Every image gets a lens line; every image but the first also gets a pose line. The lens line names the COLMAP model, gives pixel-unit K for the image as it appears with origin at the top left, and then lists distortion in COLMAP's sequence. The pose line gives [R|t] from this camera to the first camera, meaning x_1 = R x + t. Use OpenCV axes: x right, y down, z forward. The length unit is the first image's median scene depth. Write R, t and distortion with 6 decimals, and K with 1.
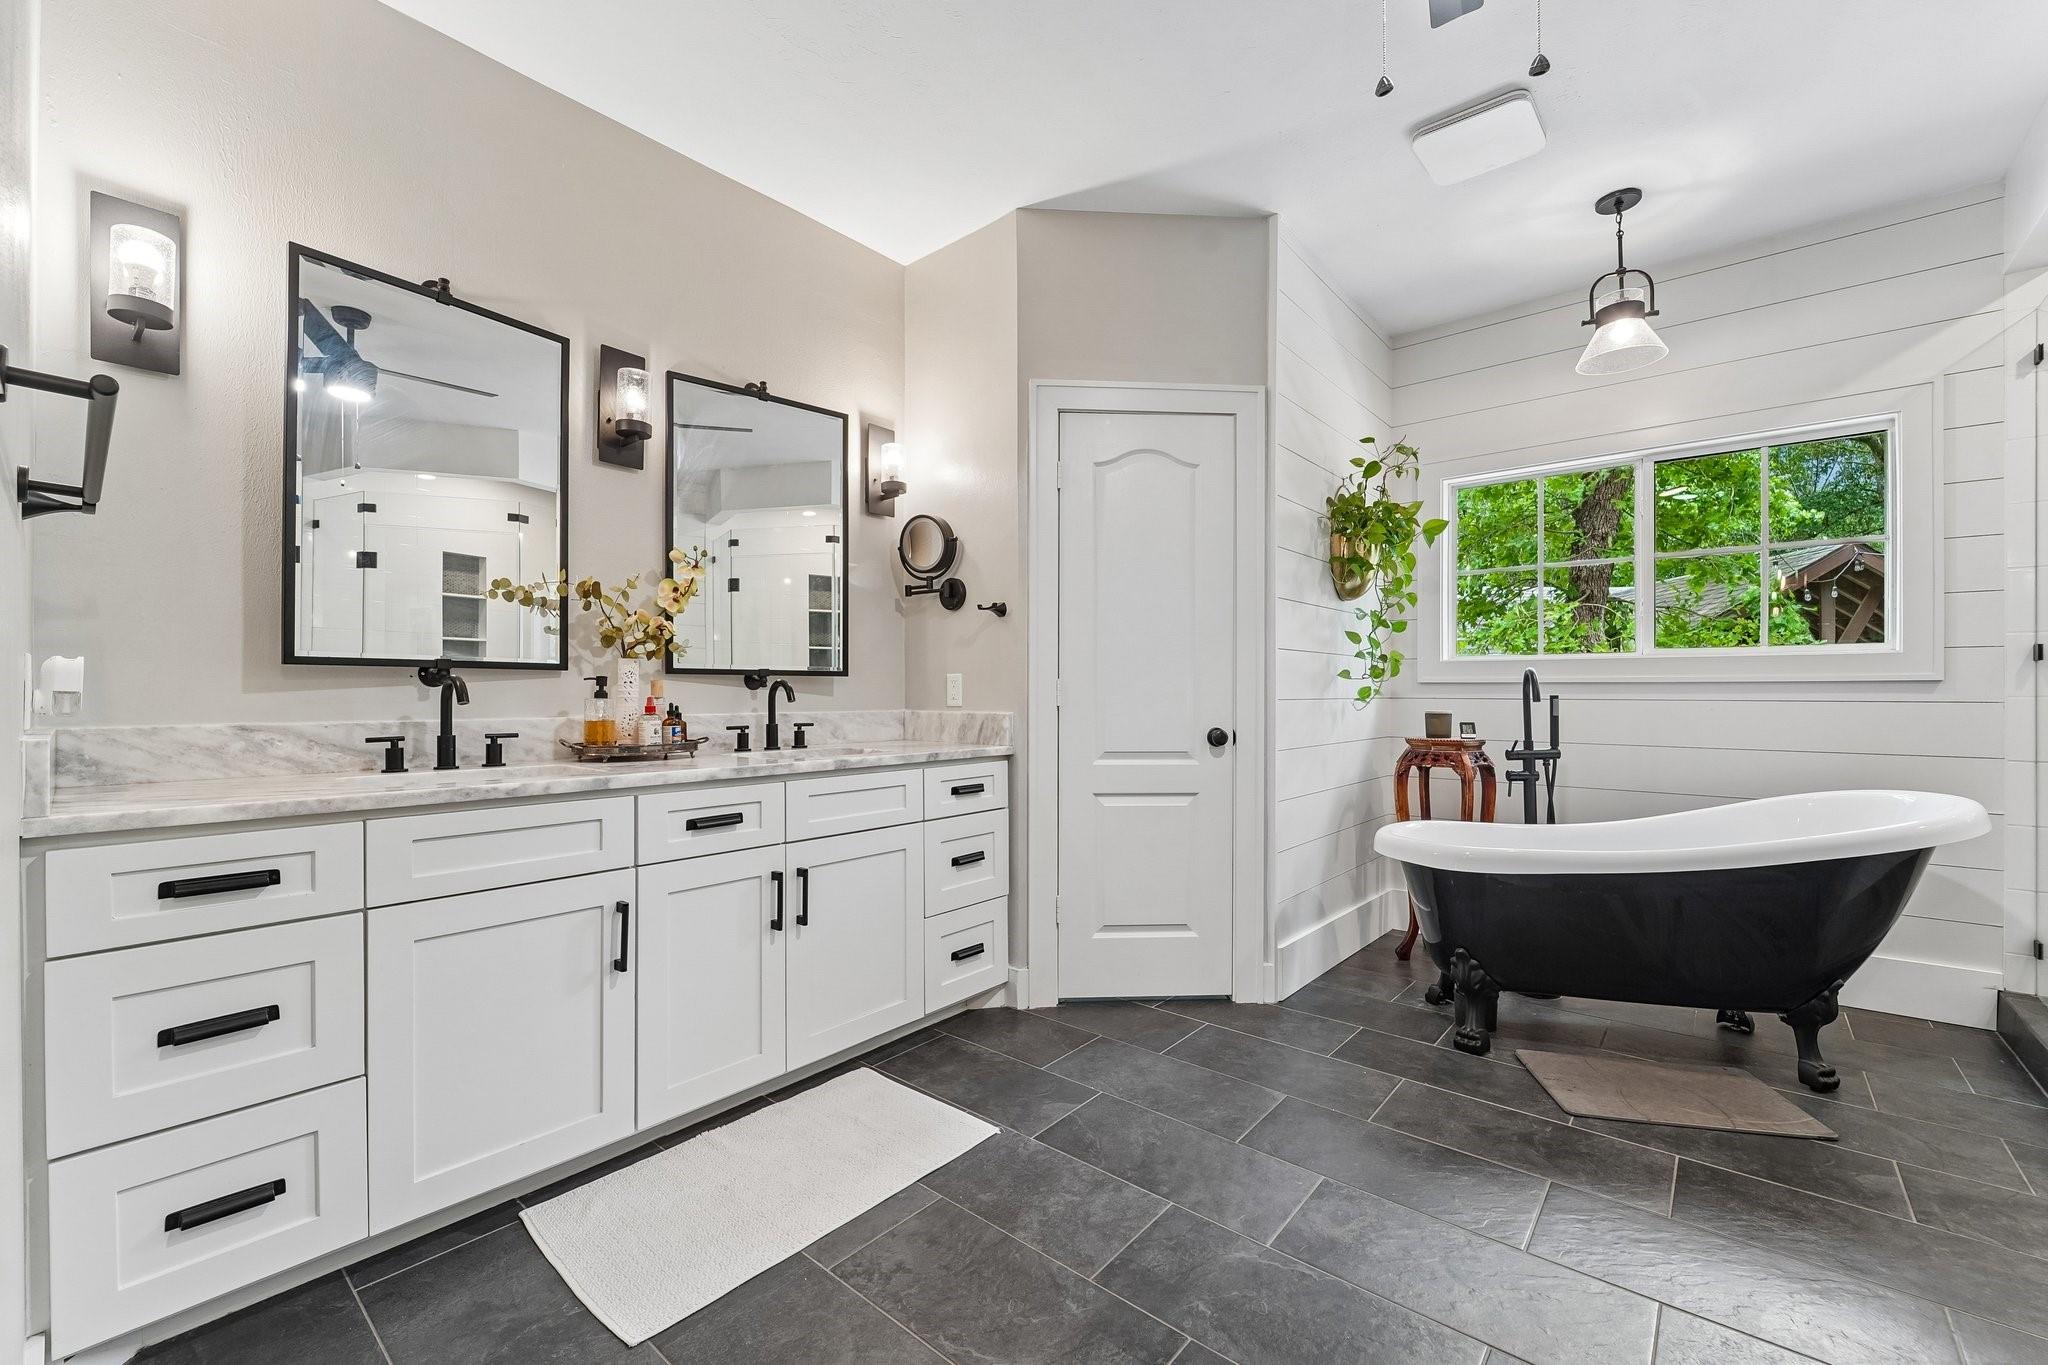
lens RADIAL K [[836.8, 0, 1026.1], [0, 836.8, 699.1], [0, 0, 1]] dist [-0.000189, -0.006032]
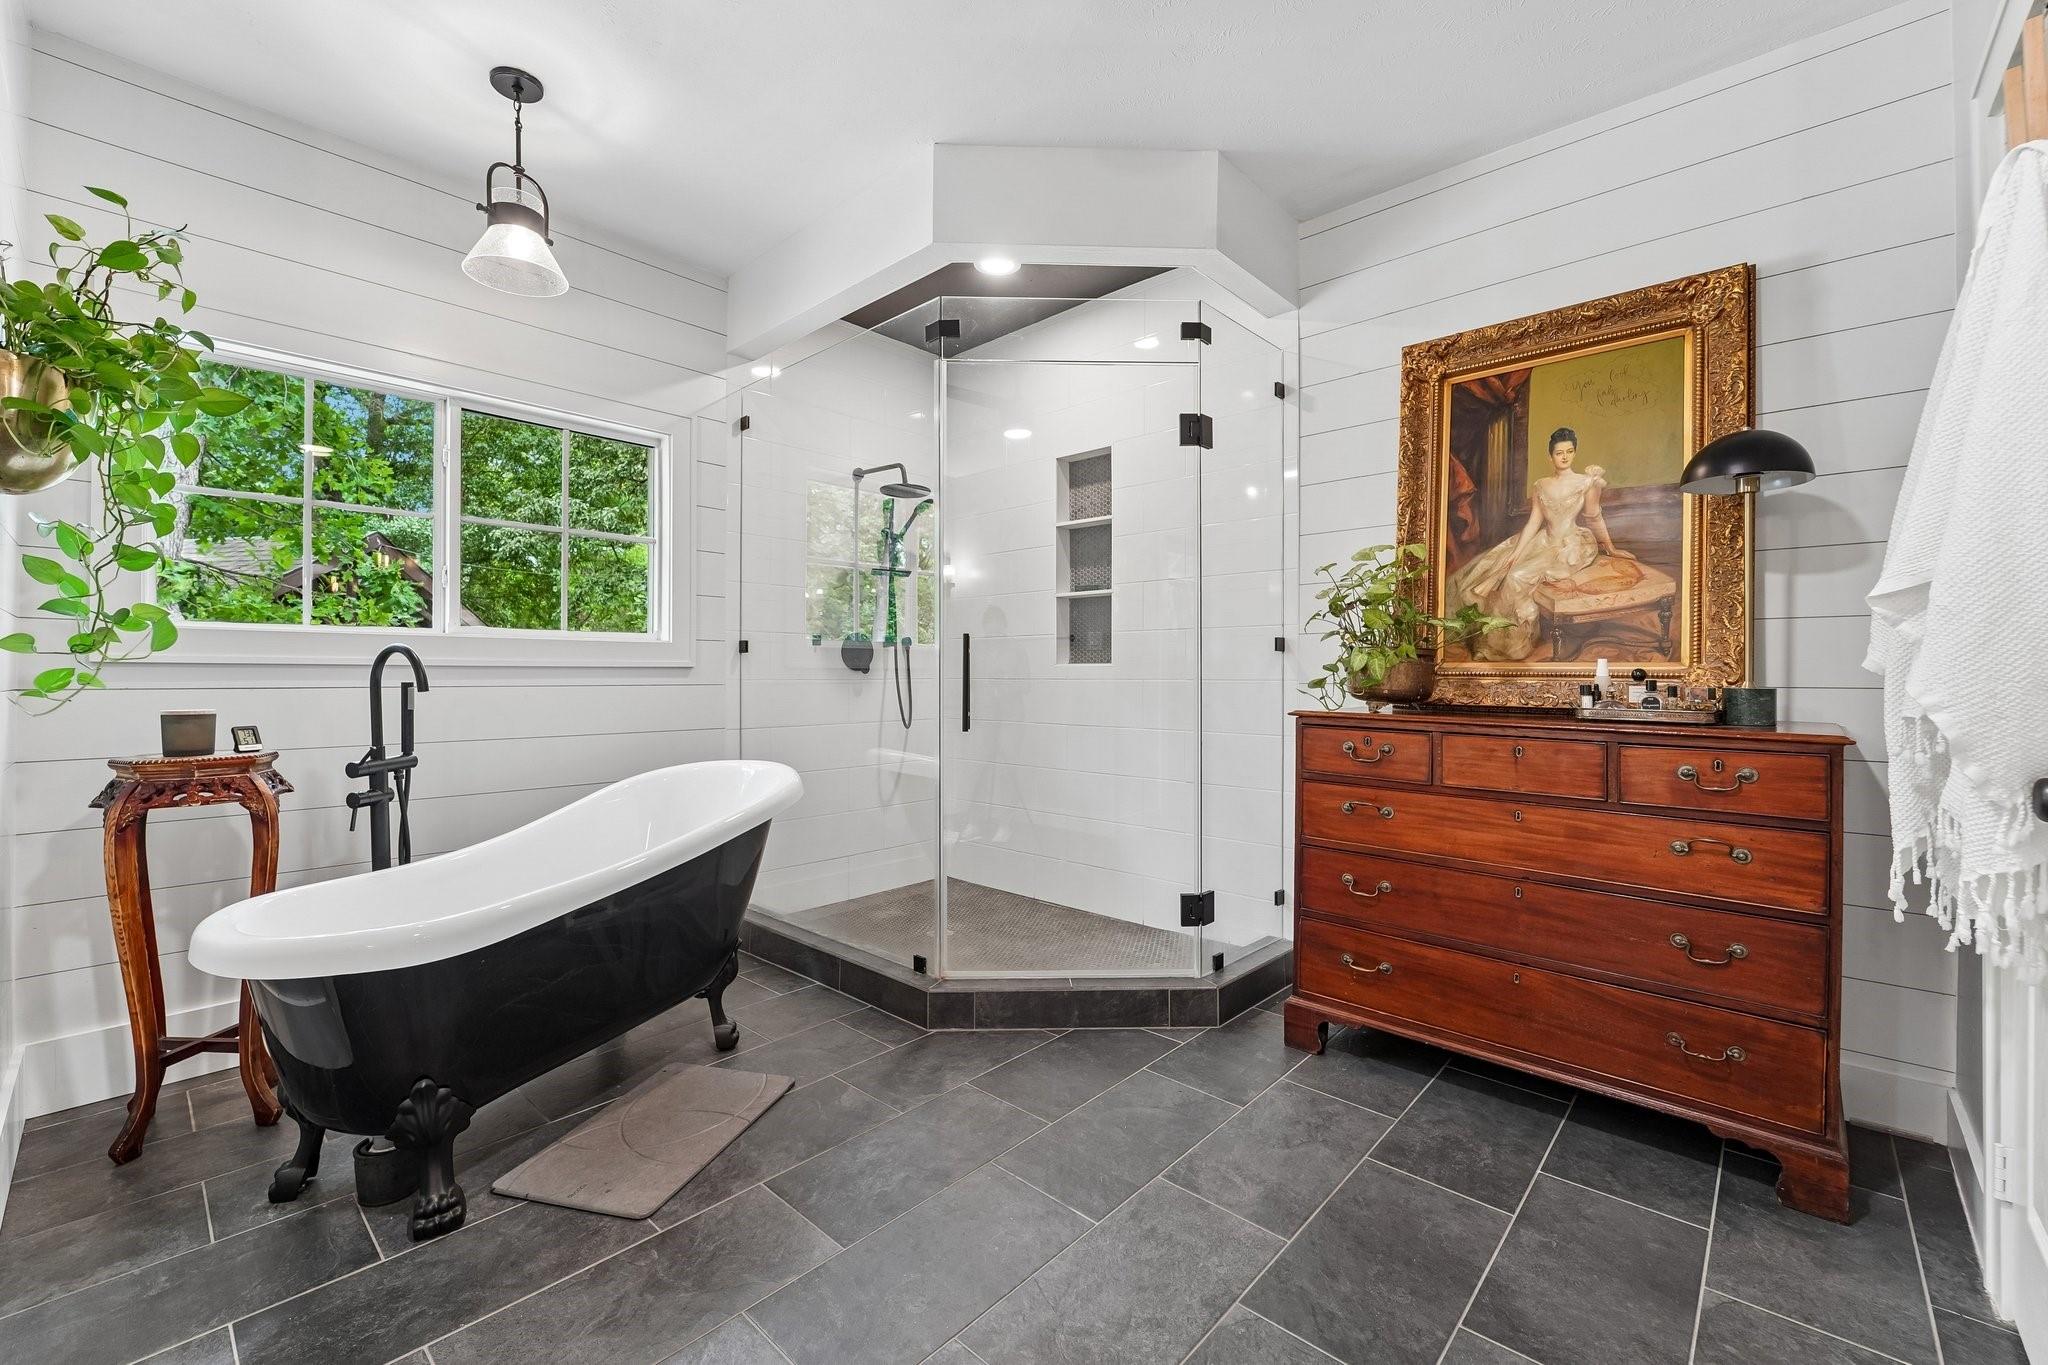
lens RADIAL K [[836.8, 0, 1023.1], [0, 836.8, 670.2], [0, 0, 1]] dist [-0.000189, -0.006032]
pose [[0.035494, 0.002888, 0.999366, -0.091291], [0.006315, 0.999975, -0.003114, -0.010352], [-0.999350, 0.006422, 0.035475, 0.453440]]
